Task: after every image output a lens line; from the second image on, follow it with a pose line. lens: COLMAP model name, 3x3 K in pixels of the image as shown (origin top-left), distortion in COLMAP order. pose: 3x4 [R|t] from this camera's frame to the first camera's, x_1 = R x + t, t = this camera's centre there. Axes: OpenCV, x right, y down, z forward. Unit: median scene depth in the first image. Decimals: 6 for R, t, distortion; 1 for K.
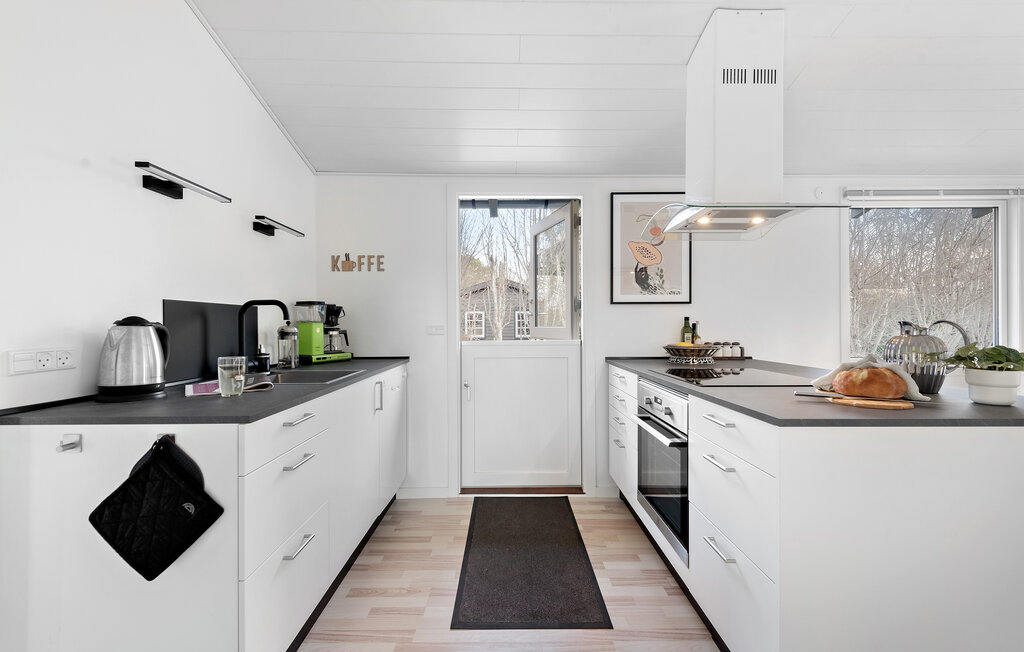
lens RADIAL K [[435.6, 0, 517.0], [0, 435.6, 327.8], [0, 0, 1]] dist [-0.000505, -0.000519]
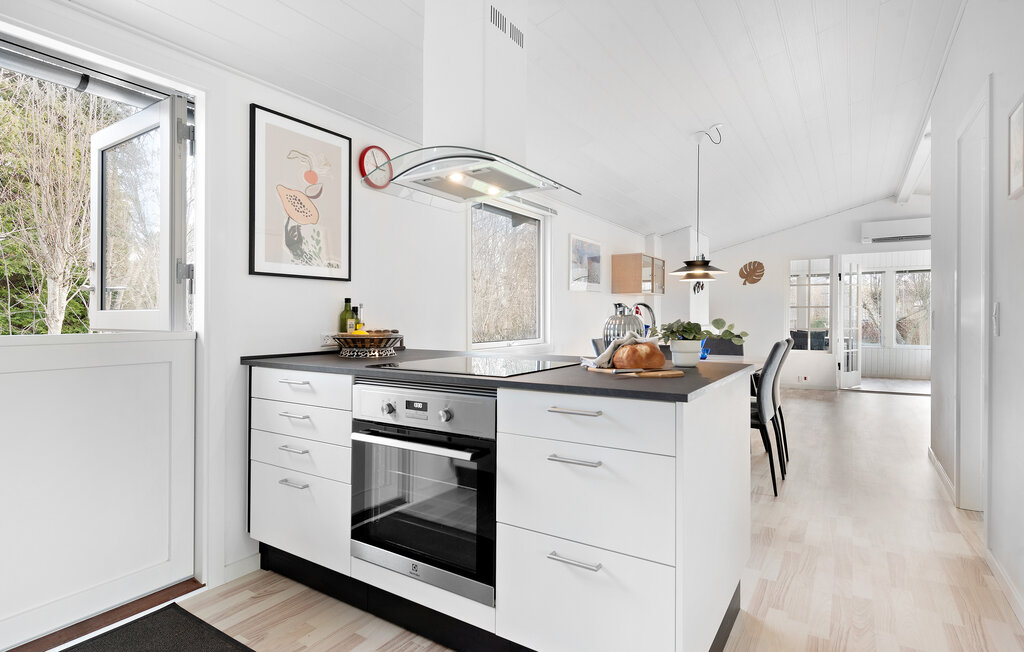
lens RADIAL K [[518.8, 0, 512.0], [0, 518.8, 316.6], [0, 0, 1]] dist [-0.000119, -0.000236]
pose [[0.551483, 0.004163, 0.834176, -0.215007], [0.003225, 0.999969, -0.007123, 0.015193], [-0.834180, 0.006619, 0.551453, 0.250569]]
